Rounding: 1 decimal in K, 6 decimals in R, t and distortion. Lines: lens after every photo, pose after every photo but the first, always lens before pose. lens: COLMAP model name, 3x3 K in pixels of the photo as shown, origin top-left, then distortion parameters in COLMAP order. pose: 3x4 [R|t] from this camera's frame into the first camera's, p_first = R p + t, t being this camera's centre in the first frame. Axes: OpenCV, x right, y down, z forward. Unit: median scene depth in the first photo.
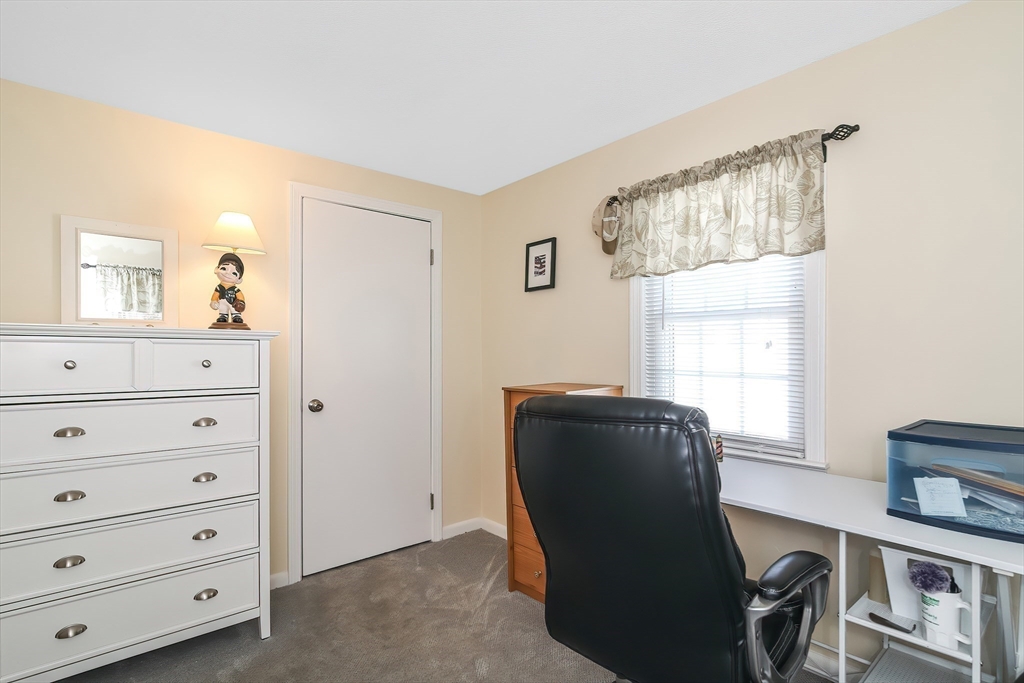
lens RADIAL K [[493.8, 0, 508.5], [0, 493.8, 347.8], [0, 0, 1]] dist [-0.007961, 0.000591]
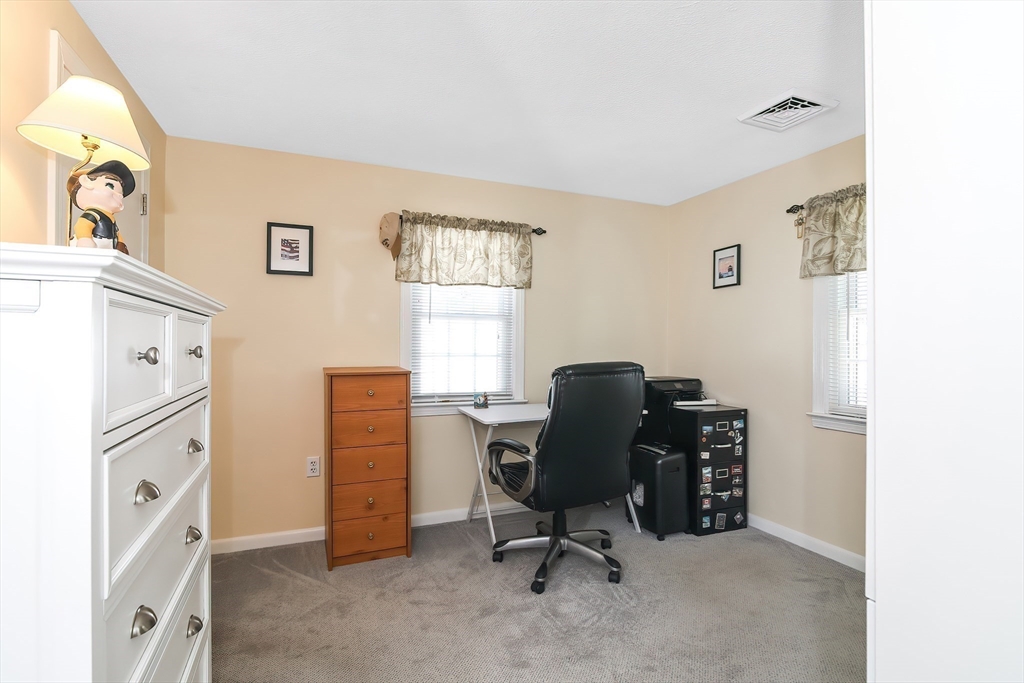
lens RADIAL K [[477.1, 0, 505.9], [0, 477.1, 342.6], [0, 0, 1]] dist [-0.003678, -0.002996]
pose [[0.323062, 0.007527, 0.946348, -0.973058], [-0.019780, 0.999804, -0.001200, 0.014798], [-0.946171, -0.018331, 0.323148, 0.403330]]
